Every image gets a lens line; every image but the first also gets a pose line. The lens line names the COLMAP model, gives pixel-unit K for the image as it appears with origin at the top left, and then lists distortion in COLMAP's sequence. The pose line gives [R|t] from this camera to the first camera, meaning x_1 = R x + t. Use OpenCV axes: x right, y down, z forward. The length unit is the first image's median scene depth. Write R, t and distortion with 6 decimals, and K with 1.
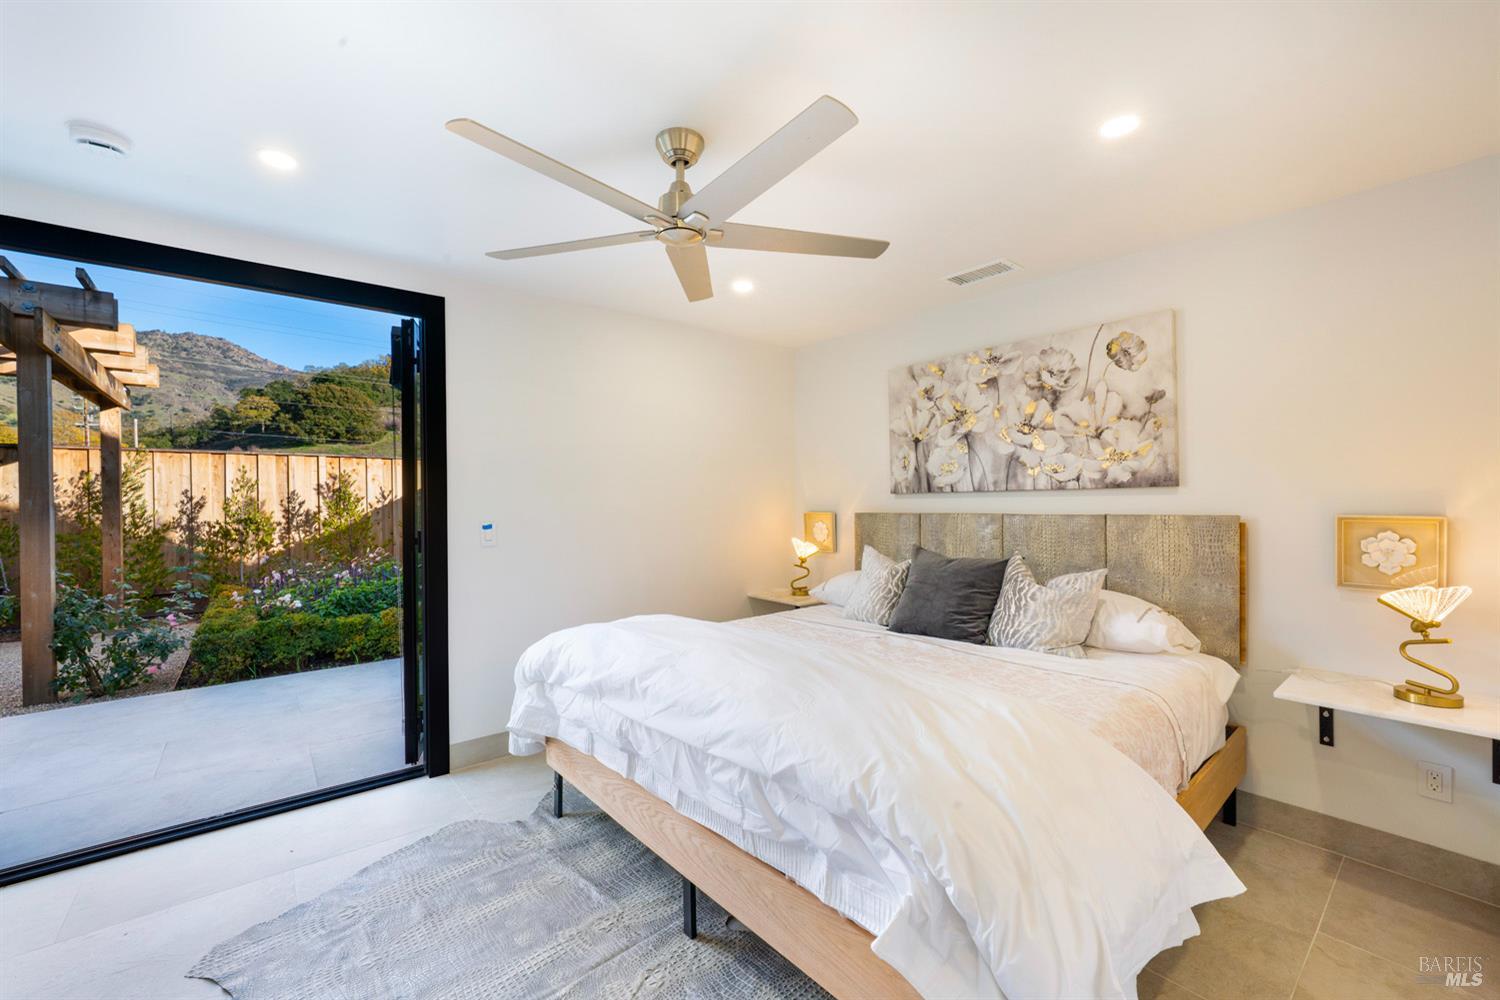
lens RADIAL K [[614.6, 0, 756.7], [0, 614.6, 507.2], [0, 0, 1]] dist [0.004278, 0.000693]
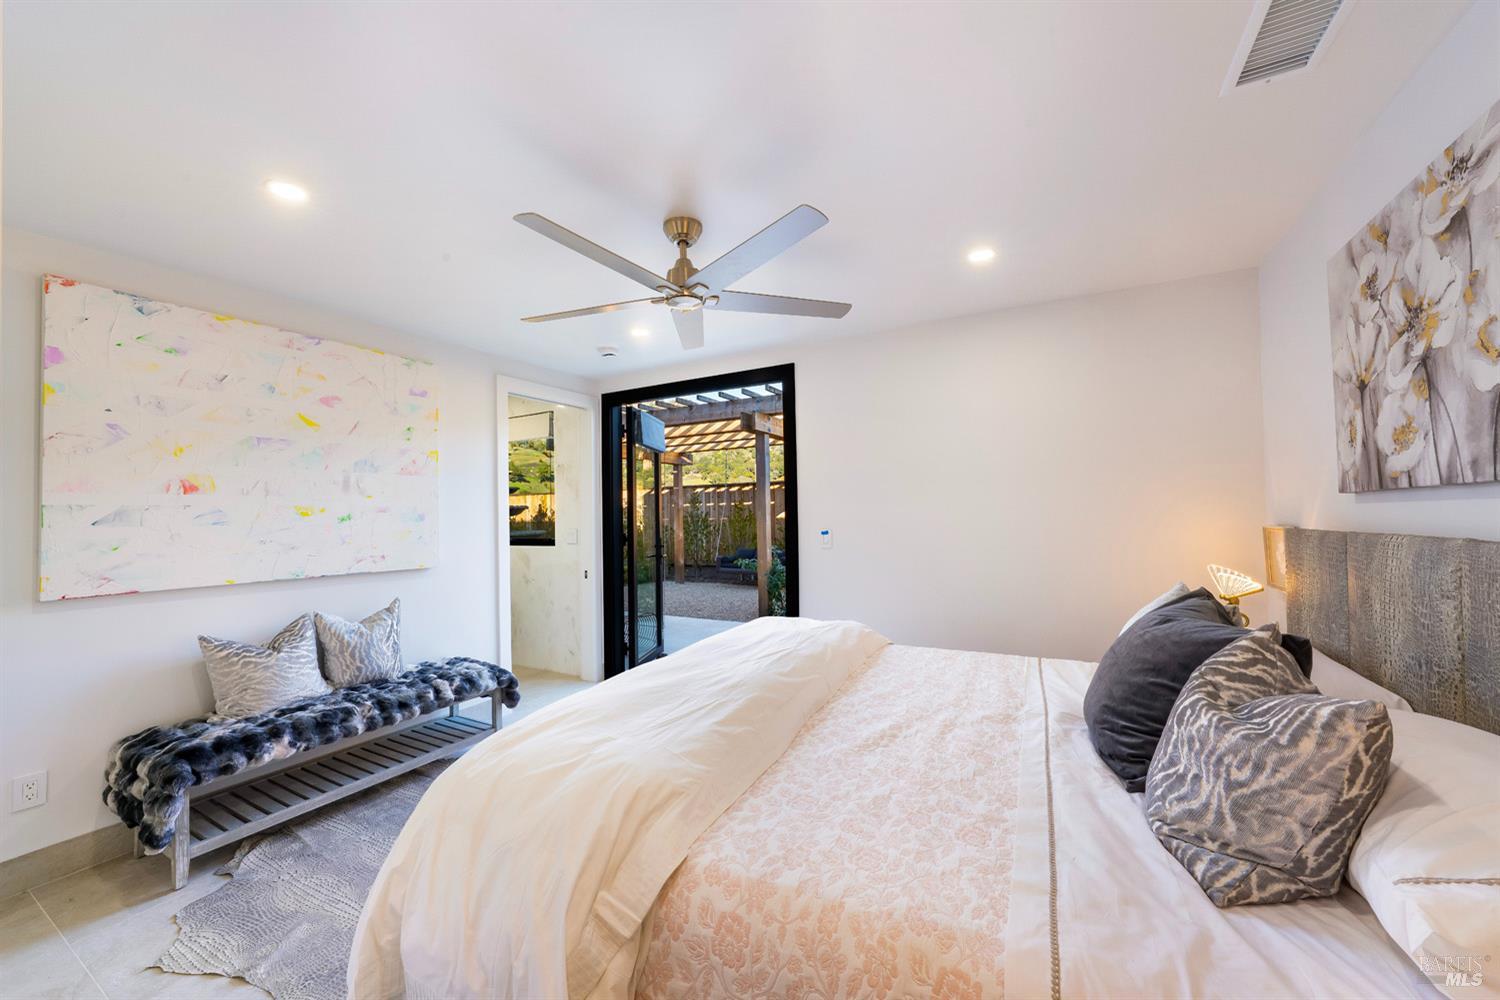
lens RADIAL K [[584.3, 0, 753.3], [0, 584.3, 493.4], [0, 0, 1]] dist [-0.008246, 0.003277]
pose [[0.348422, -0.033140, -0.936752, 0.547127], [-0.002475, 0.999339, -0.036275, -0.003780], [0.937335, 0.014958, 0.348109, 0.392926]]
